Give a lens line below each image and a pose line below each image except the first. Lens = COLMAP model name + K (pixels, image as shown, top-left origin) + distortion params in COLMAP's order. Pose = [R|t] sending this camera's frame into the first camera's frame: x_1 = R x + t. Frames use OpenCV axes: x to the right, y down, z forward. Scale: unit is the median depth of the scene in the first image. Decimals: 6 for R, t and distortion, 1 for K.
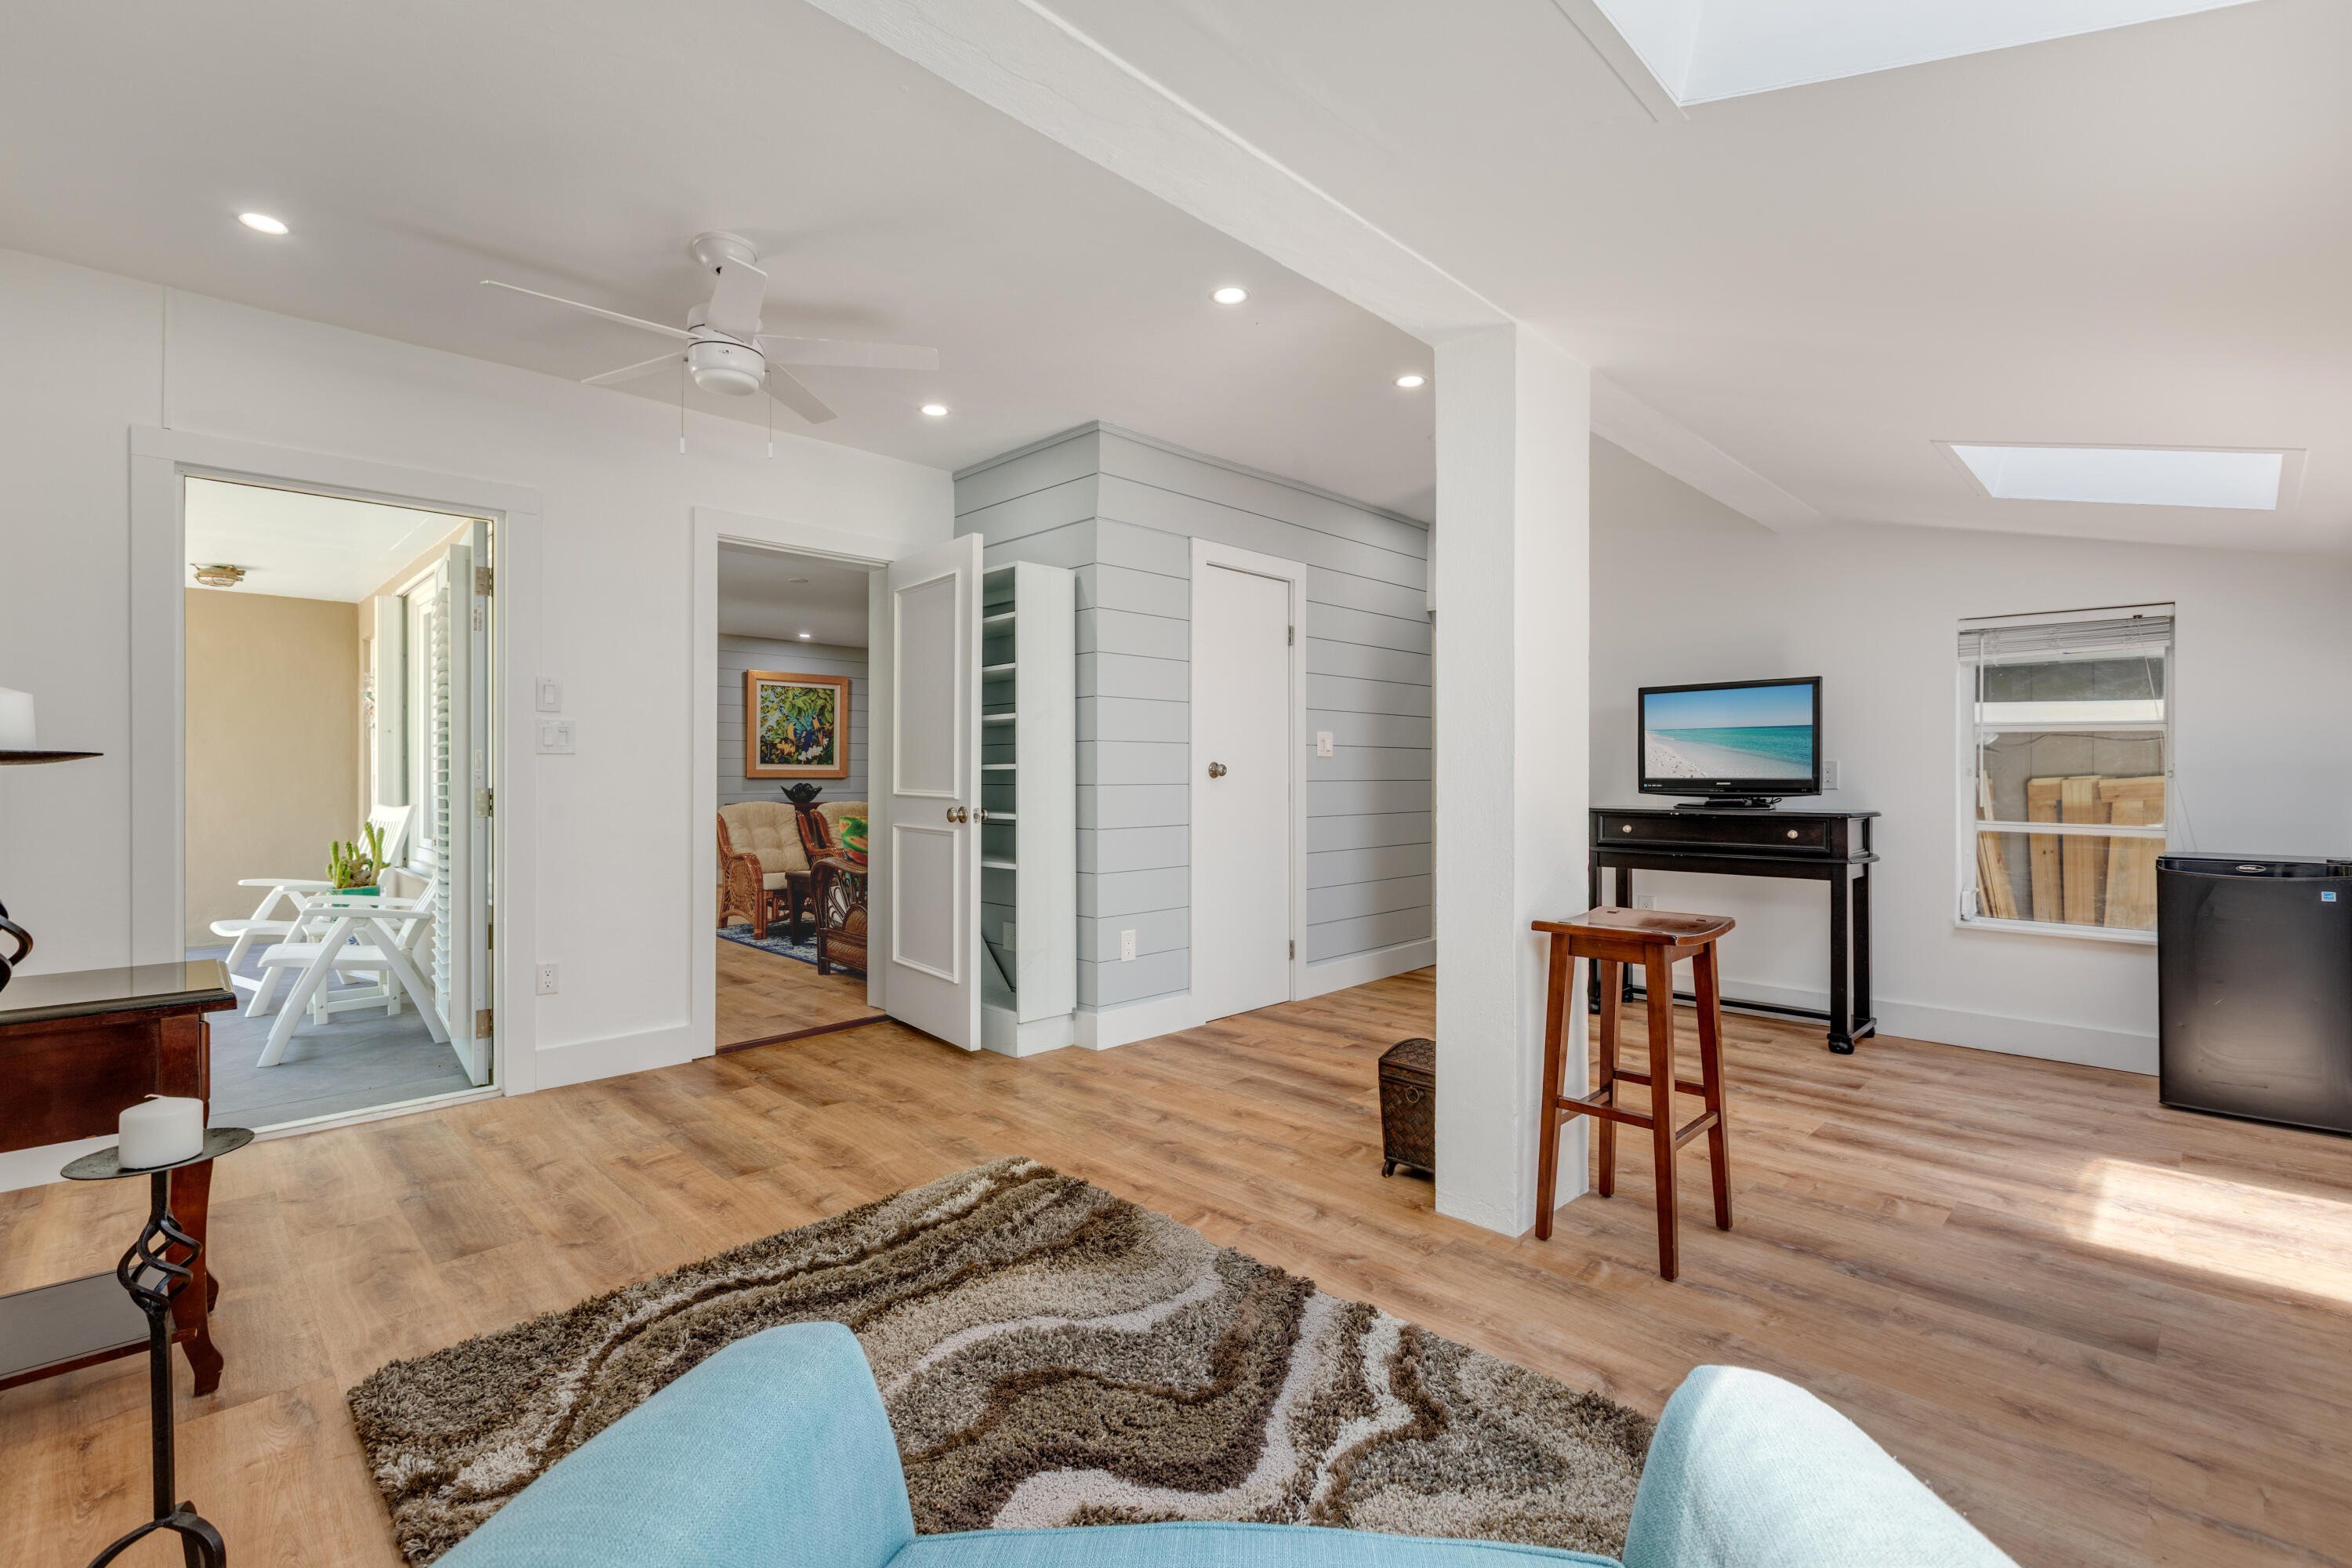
lens RADIAL K [[1041.3, 0, 1166.9], [0, 1041.3, 775.9], [0, 0, 1]] dist [0.029030, 0.000361]
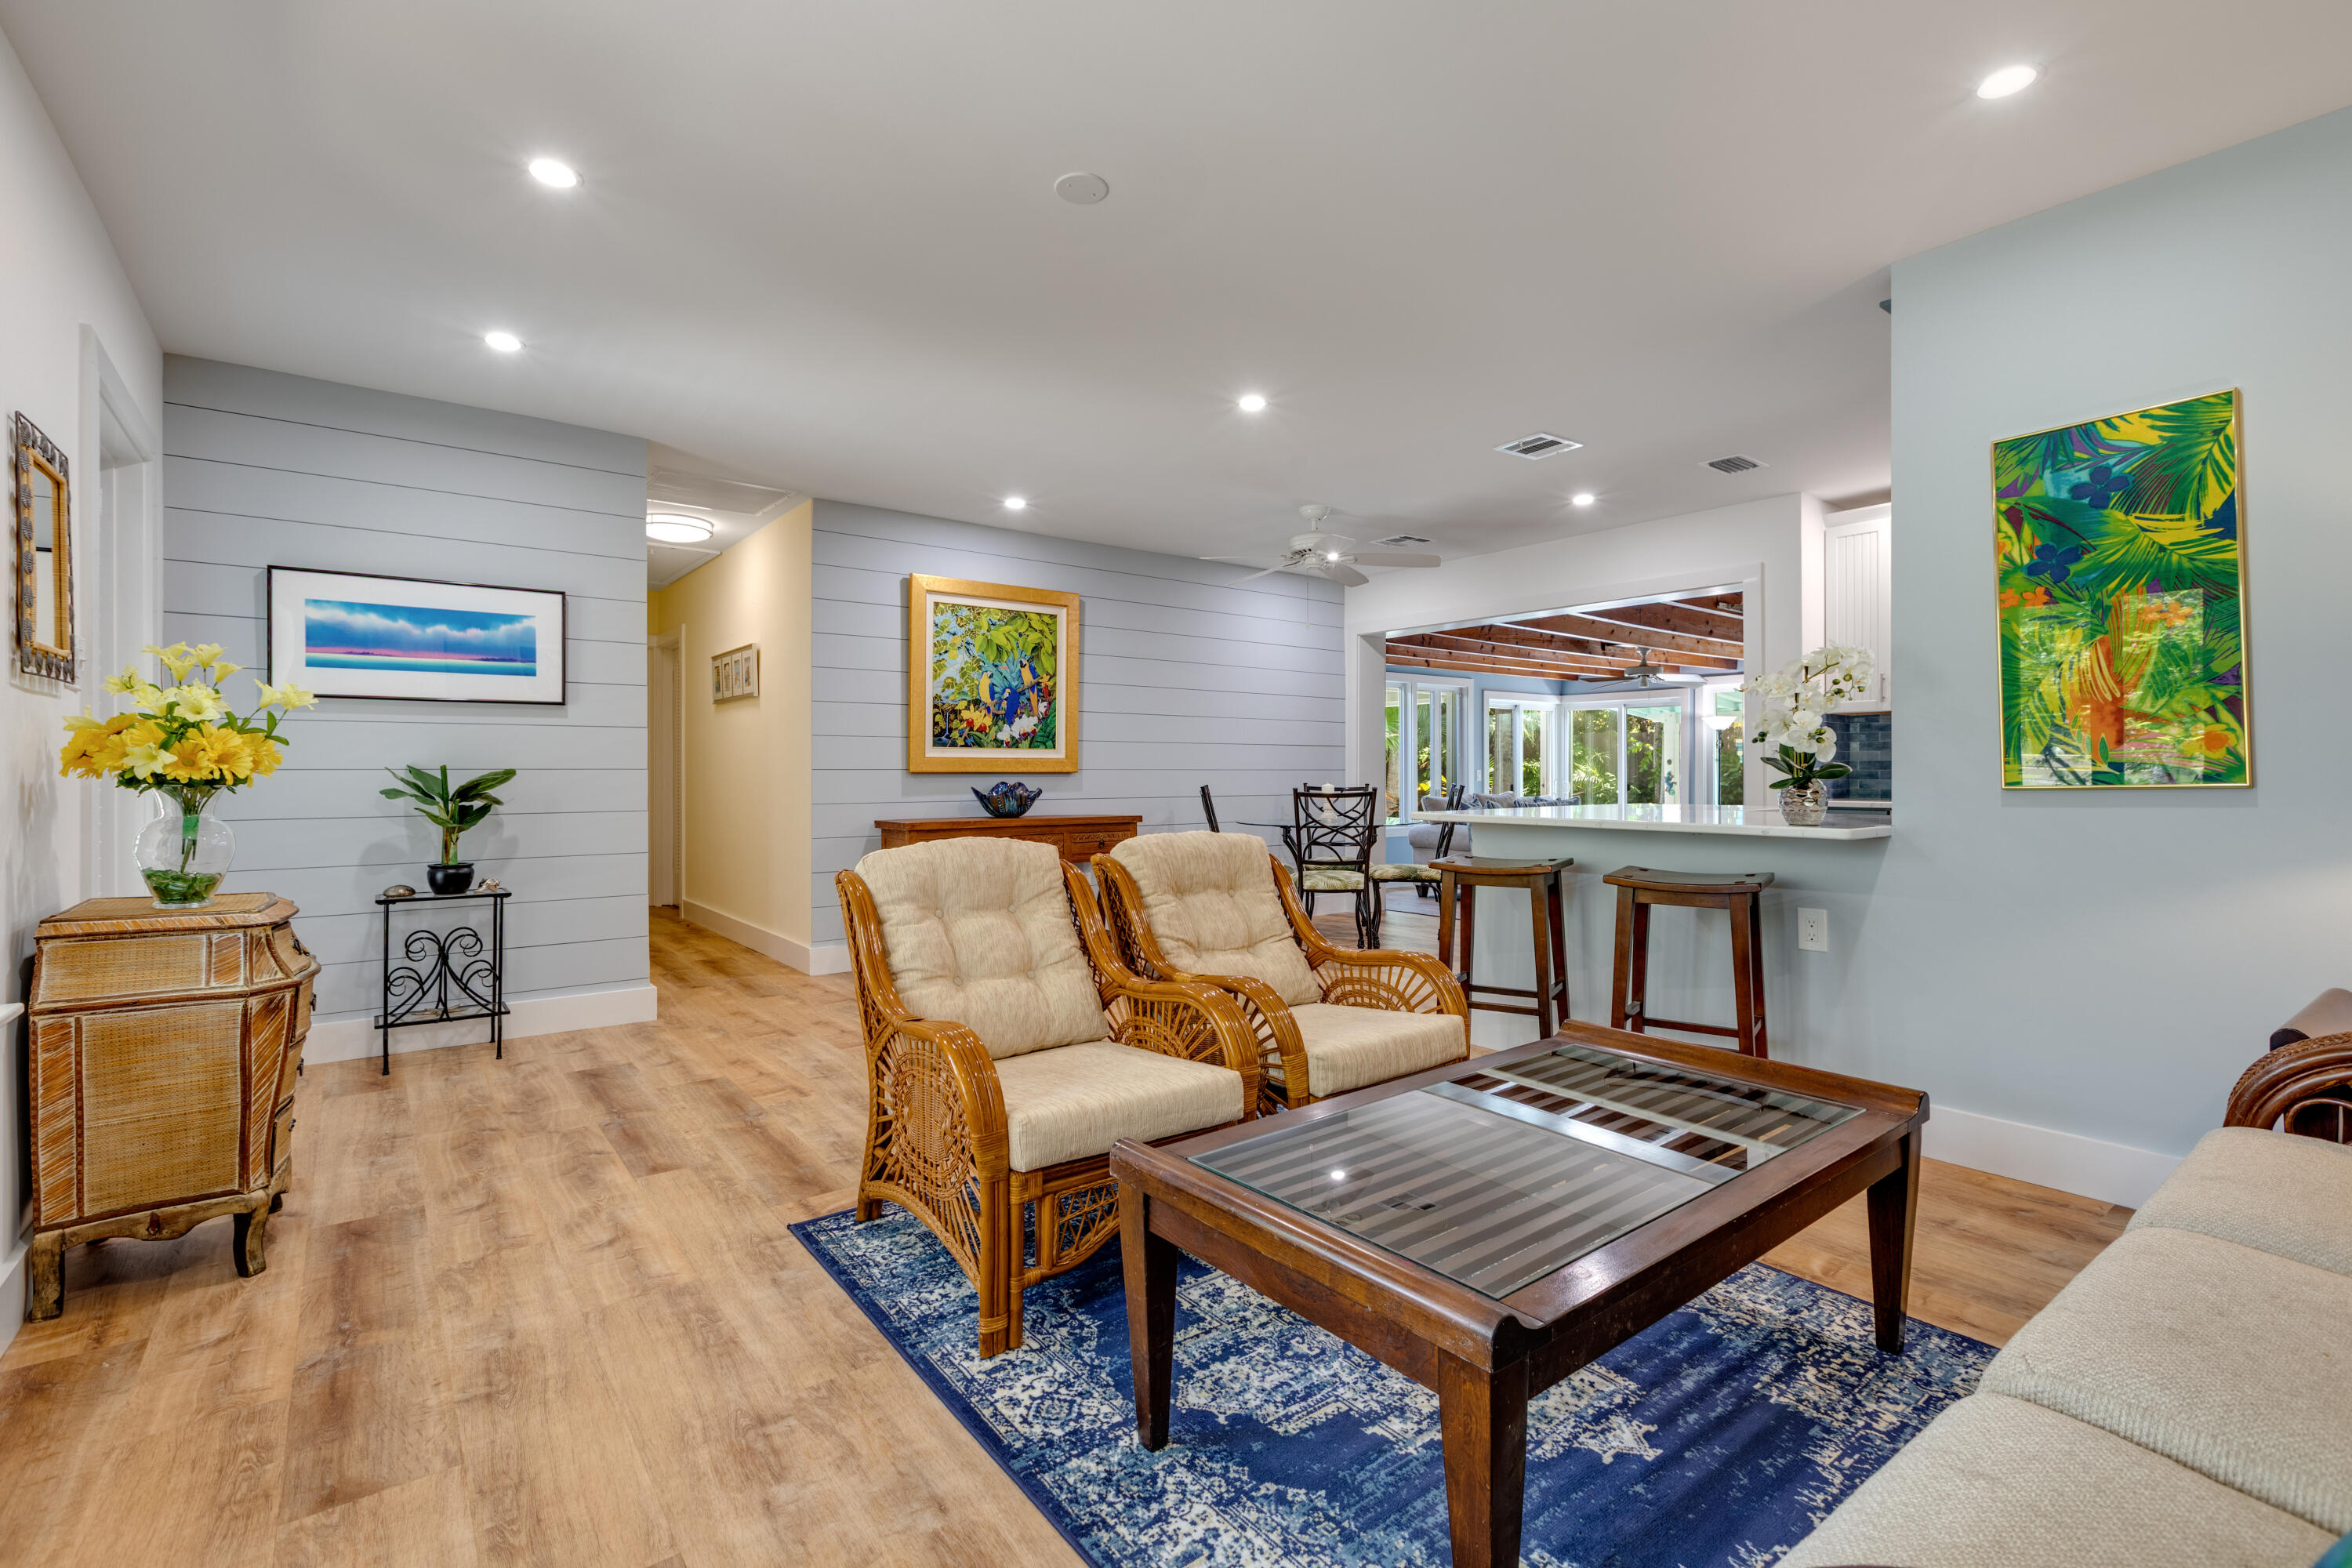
lens RADIAL K [[1049.7, 0, 1170.3], [0, 1049.7, 763.1], [0, 0, 1]] dist [0.001584, 0.000341]
pose [[0.992698, -0.007461, -0.120397, -0.571444], [0.006514, 0.999945, -0.008257, 0.006297], [0.120452, 0.007412, 0.992691, 1.346267]]
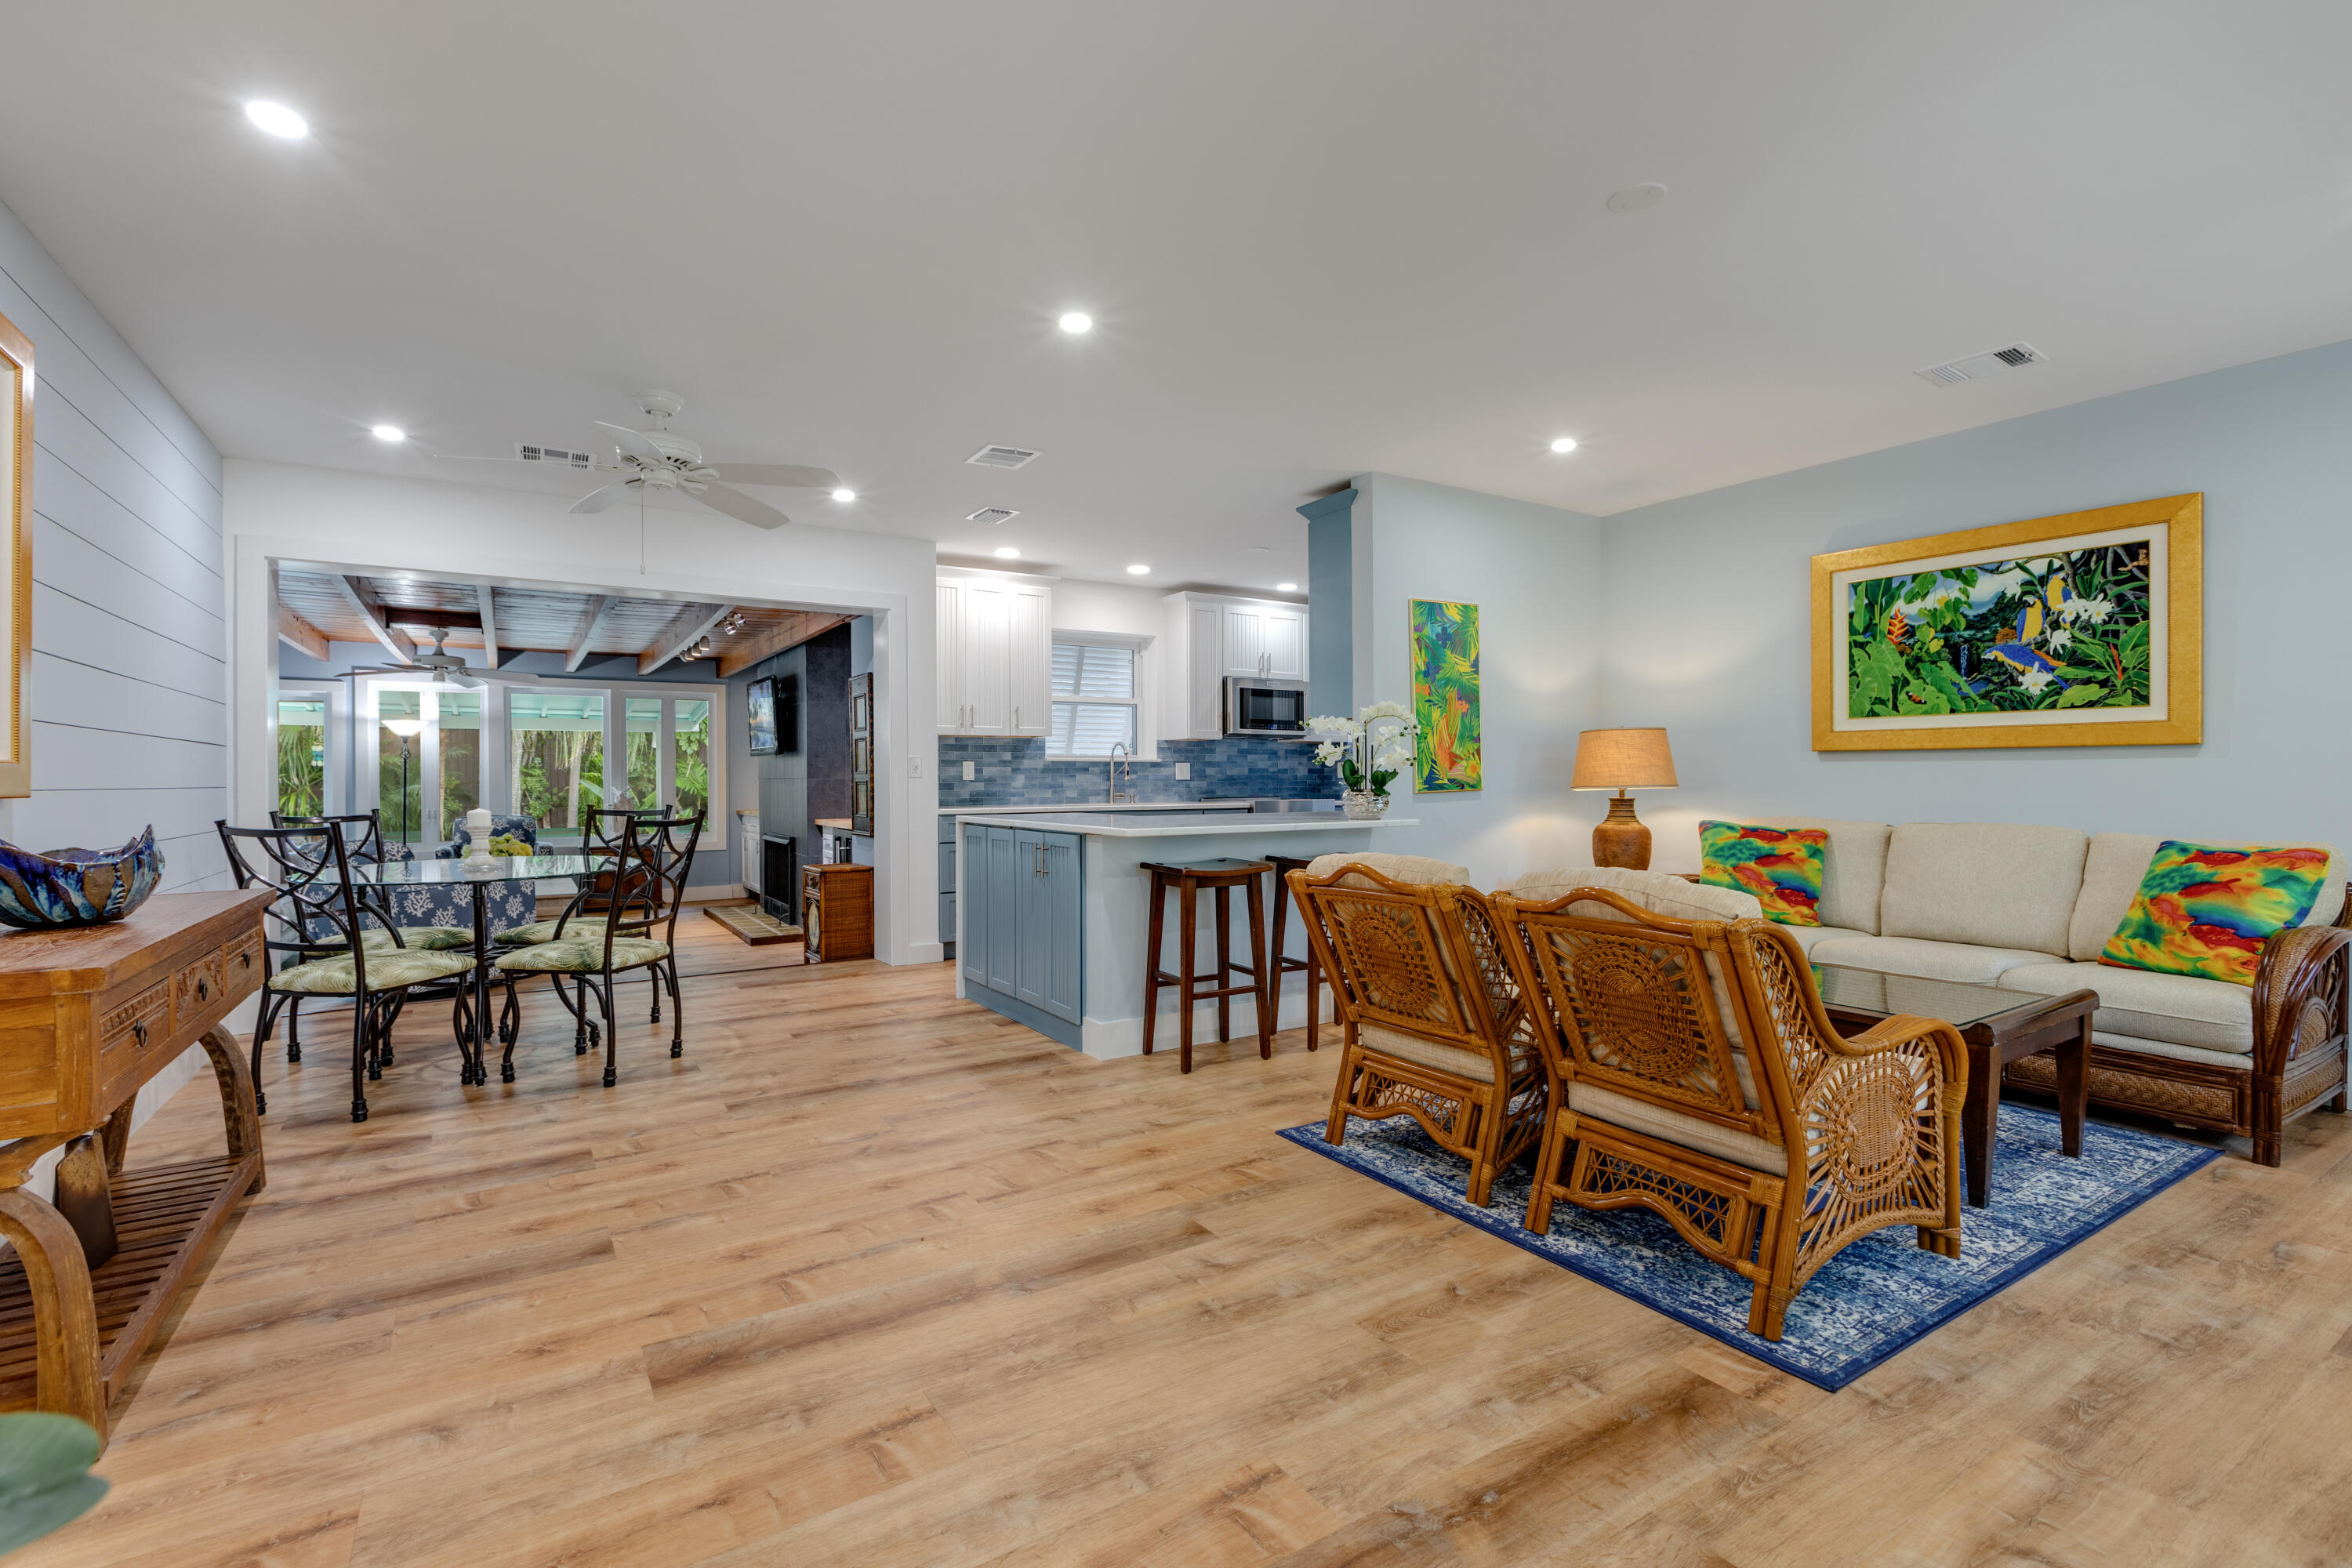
lens RADIAL K [[1053.0, 0, 1175.4], [0, 1053.0, 778.0], [0, 0, 1]] dist [-0.000071, -0.000264]
pose [[0.202654, -0.005857, 0.979233, -1.415697], [0.005429, 0.999973, 0.004858, -0.004925], [-0.979235, 0.004332, 0.202680, 2.151647]]
